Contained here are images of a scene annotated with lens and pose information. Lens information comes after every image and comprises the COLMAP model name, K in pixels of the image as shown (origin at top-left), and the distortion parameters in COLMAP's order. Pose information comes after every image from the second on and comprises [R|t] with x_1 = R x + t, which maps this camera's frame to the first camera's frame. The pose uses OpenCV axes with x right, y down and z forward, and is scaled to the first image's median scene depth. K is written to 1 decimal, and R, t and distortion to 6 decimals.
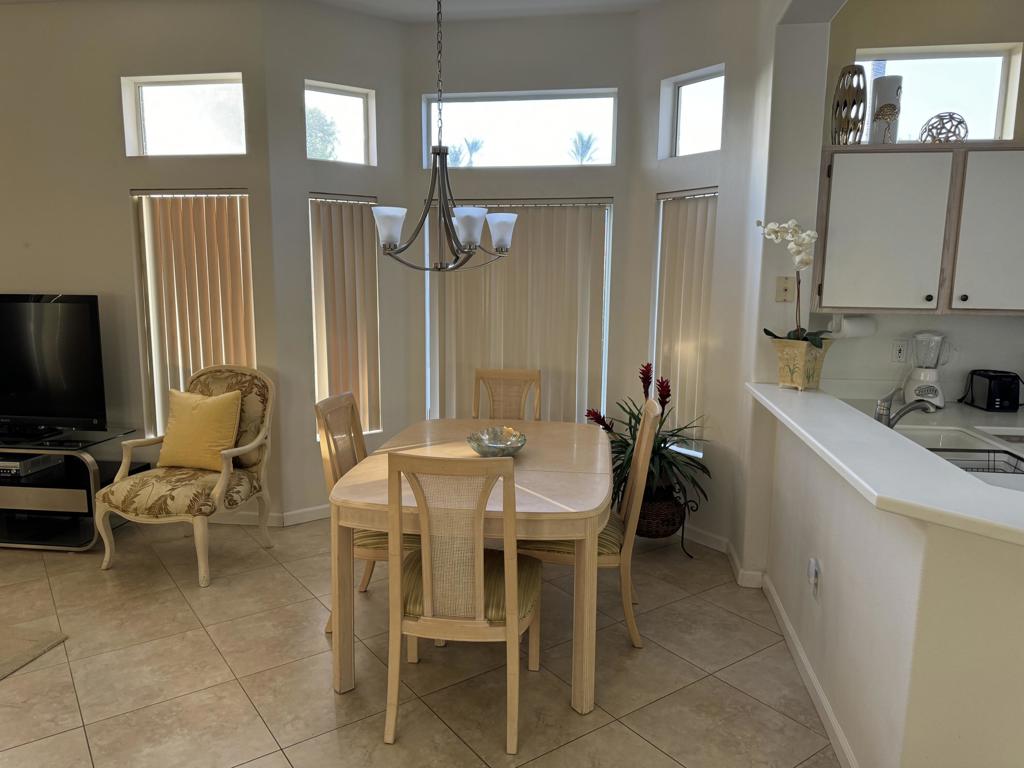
lens RADIAL K [[731.2, 0, 515.4], [0, 731.2, 382.5], [0, 0, 1]] dist [0.011969, -0.004109]
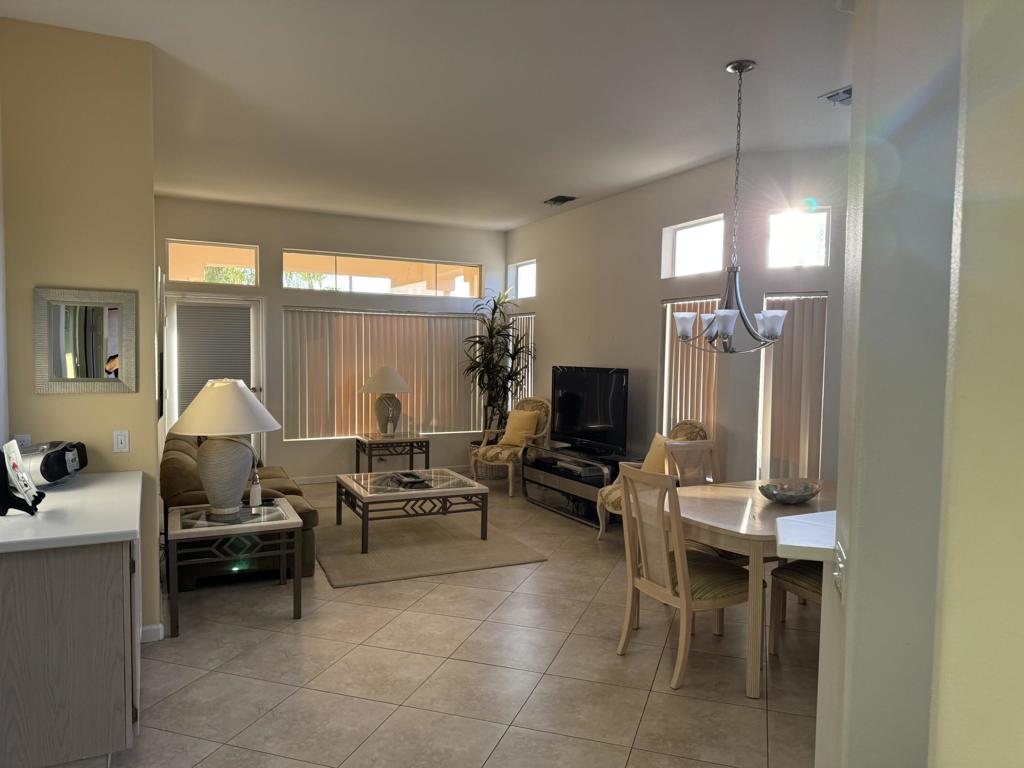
lens RADIAL K [[731.2, 0, 508.7], [0, 731.2, 387.0], [0, 0, 1]] dist [0.011969, -0.004109]
pose [[0.560383, 0.038271, -0.827349, 0.584289], [-0.124960, 0.991404, -0.038778, 0.012130], [0.818753, 0.125116, 0.560348, -0.080948]]
